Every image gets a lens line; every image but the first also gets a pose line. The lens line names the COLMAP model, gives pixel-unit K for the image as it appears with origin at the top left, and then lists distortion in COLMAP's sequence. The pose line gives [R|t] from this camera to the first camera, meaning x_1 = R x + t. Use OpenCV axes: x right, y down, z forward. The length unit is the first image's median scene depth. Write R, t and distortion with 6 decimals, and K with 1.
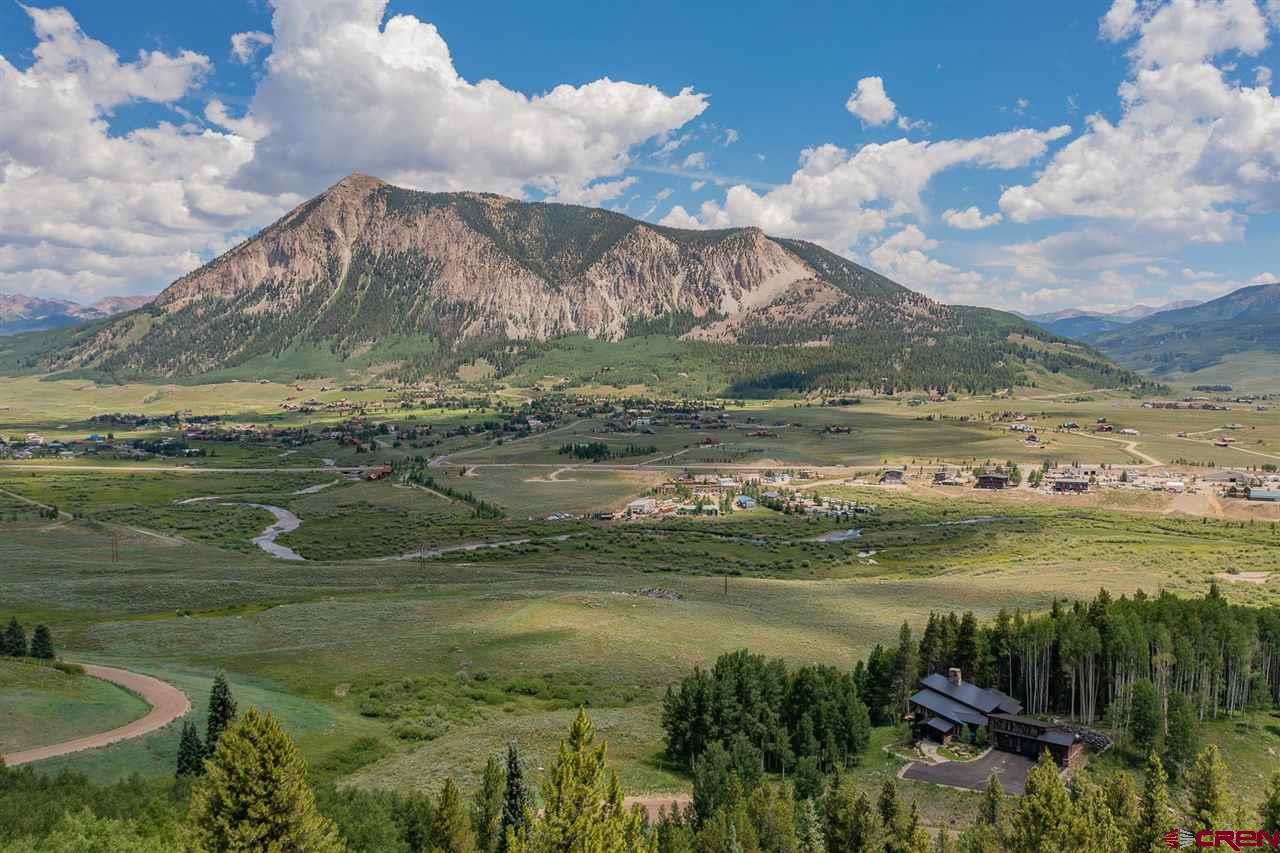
lens RADIAL K [[1031.2, 0, 640.0], [0, 1031.2, 426.5], [0, 0, 1]] dist [-0.006392, 0.009711]
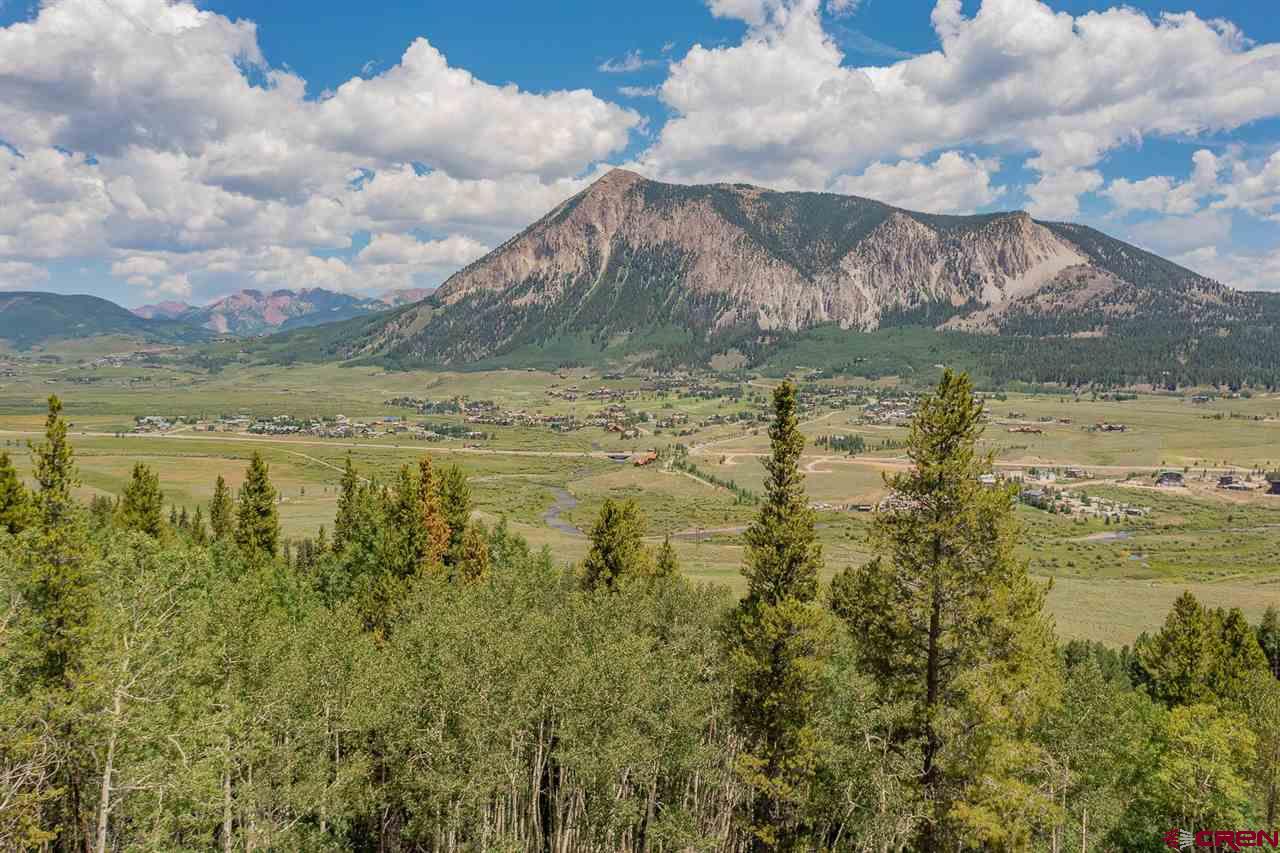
lens RADIAL K [[1129.4, 0, 596.3], [0, 1129.4, 426.0], [0, 0, 1]] dist [-0.004141, 0.020656]
pose [[0.971702, 0.022502, -0.235137, -0.022513], [-0.018832, 0.999663, 0.017841, -0.007190], [0.235459, -0.012908, 0.971799, -0.117612]]
